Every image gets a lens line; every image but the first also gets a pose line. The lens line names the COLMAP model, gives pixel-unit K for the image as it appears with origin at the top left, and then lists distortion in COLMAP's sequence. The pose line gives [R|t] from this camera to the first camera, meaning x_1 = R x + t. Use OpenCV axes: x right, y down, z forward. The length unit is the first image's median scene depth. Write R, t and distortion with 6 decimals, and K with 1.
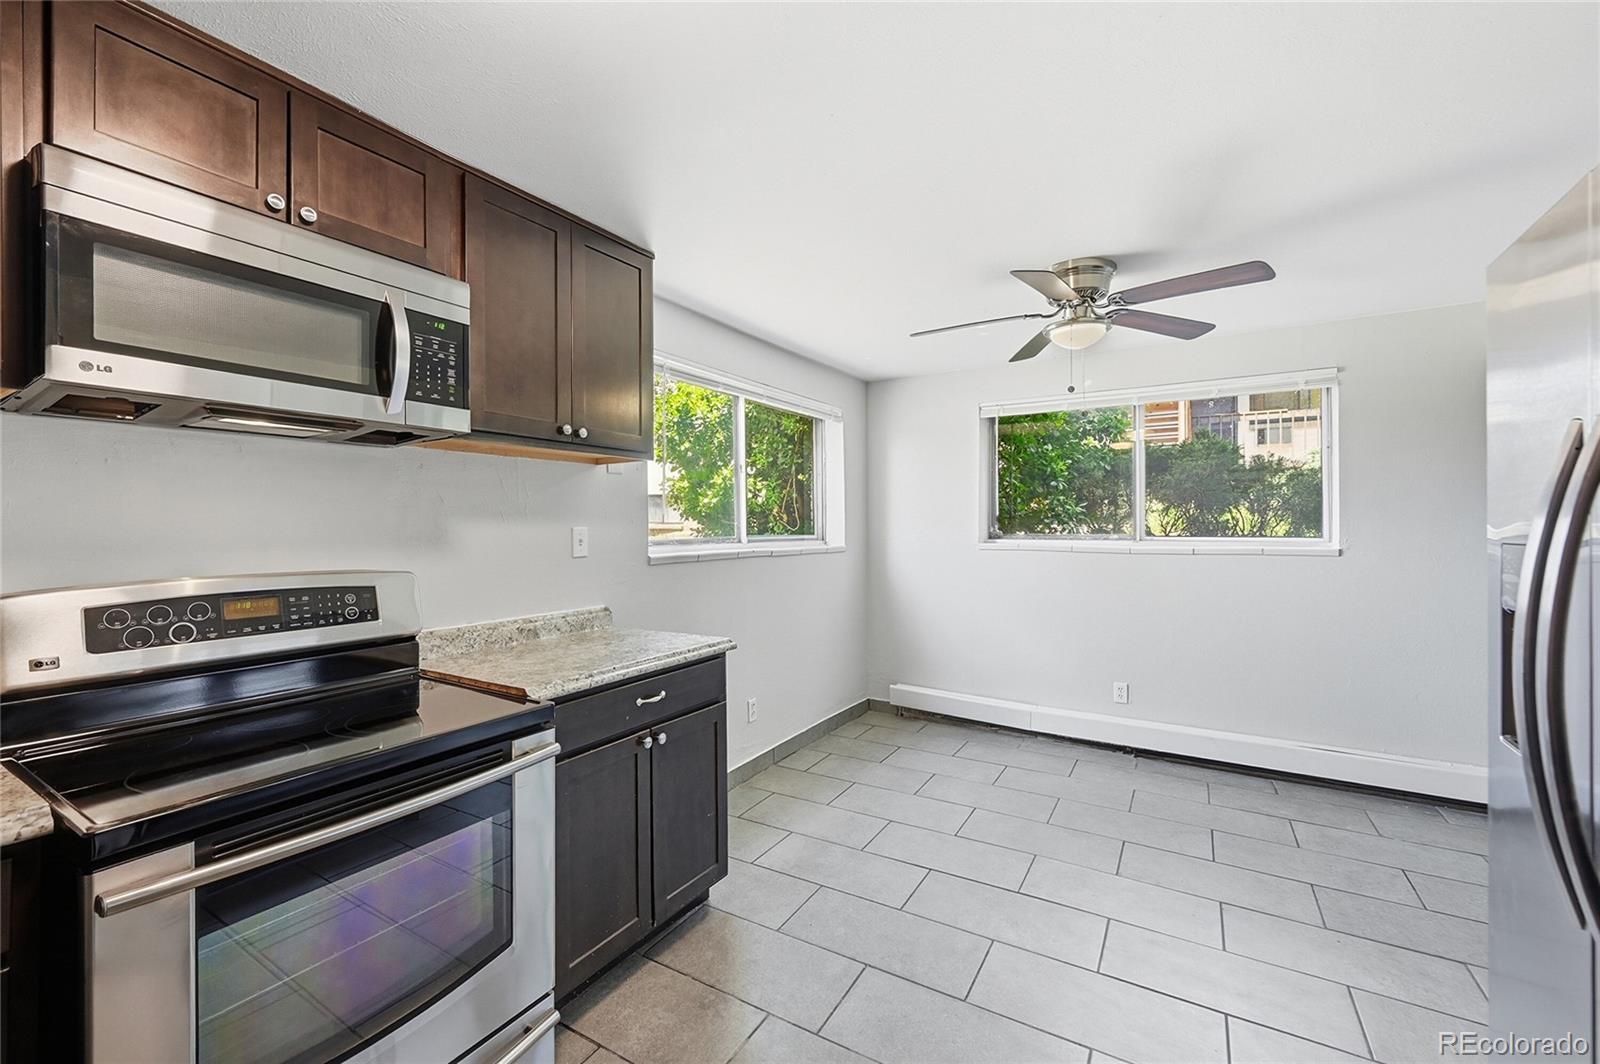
lens RADIAL K [[636.3, 0, 801.9], [0, 636.3, 521.2], [0, 0, 1]] dist [-0.000608, -0.000302]
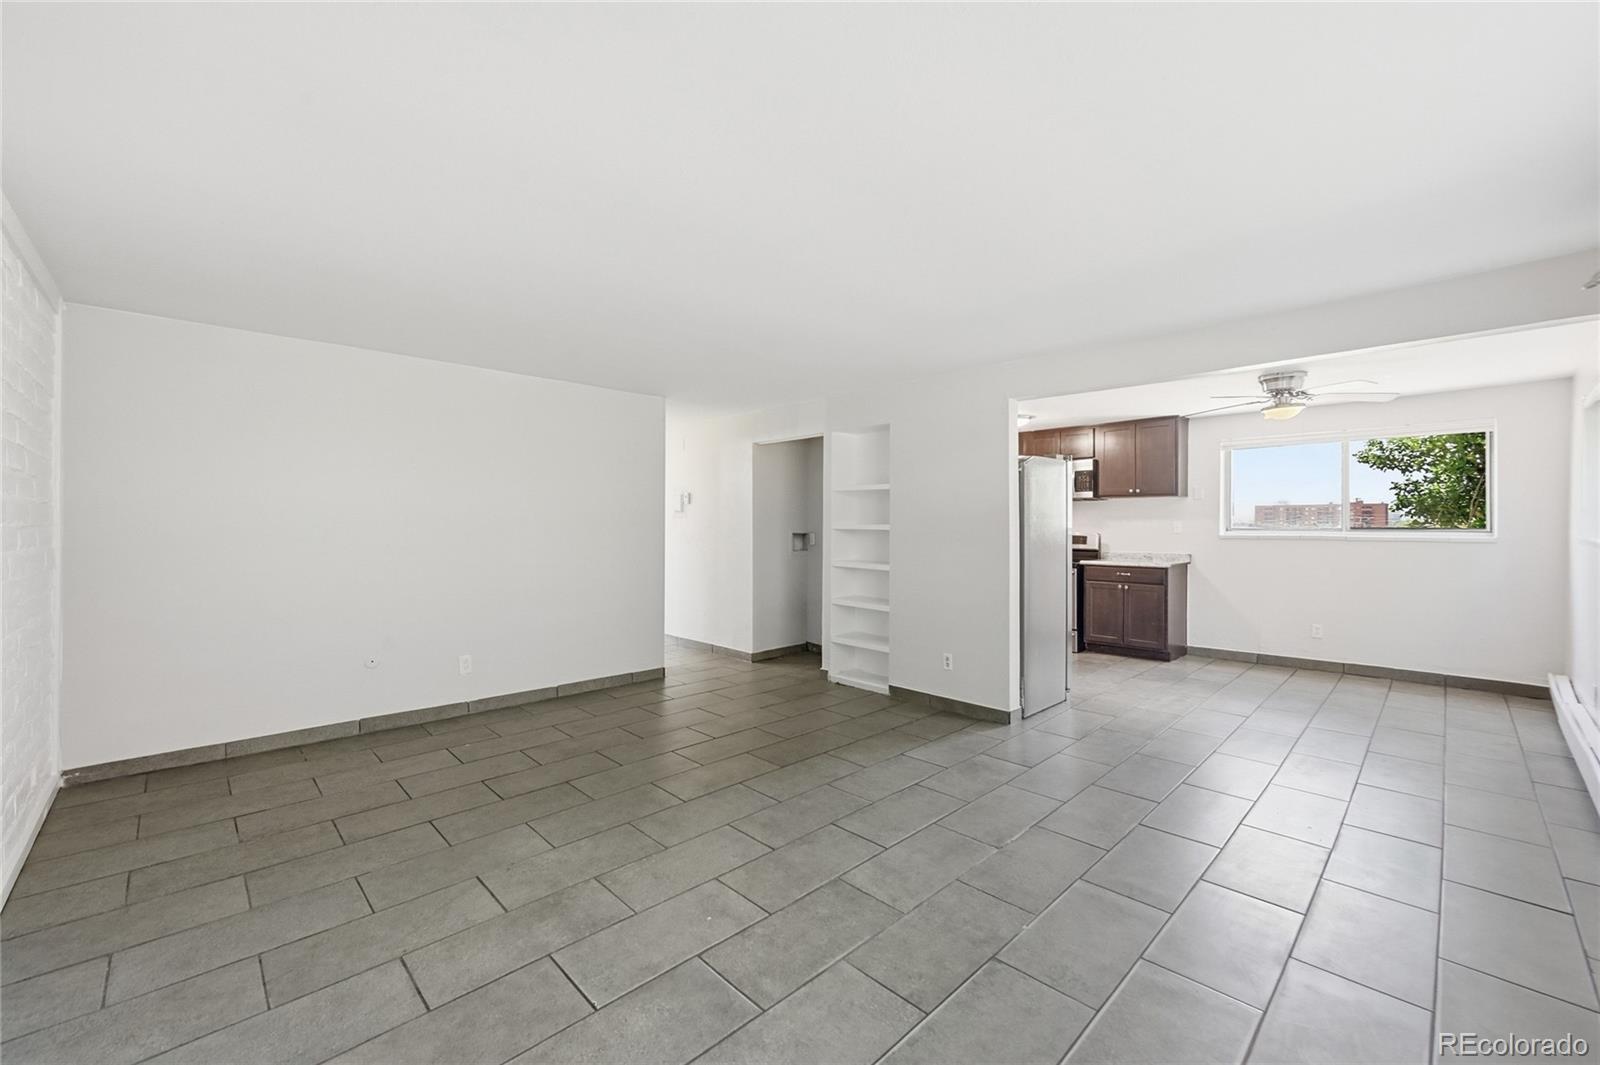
lens RADIAL K [[636.3, 0, 809.9], [0, 636.3, 527.8], [0, 0, 1]] dist [-0.000608, -0.000302]
pose [[-0.234381, 0.009546, -0.972098, 3.250519], [0.011124, 0.999913, 0.007138, -0.000841], [0.972081, -0.009141, -0.234466, 0.195871]]
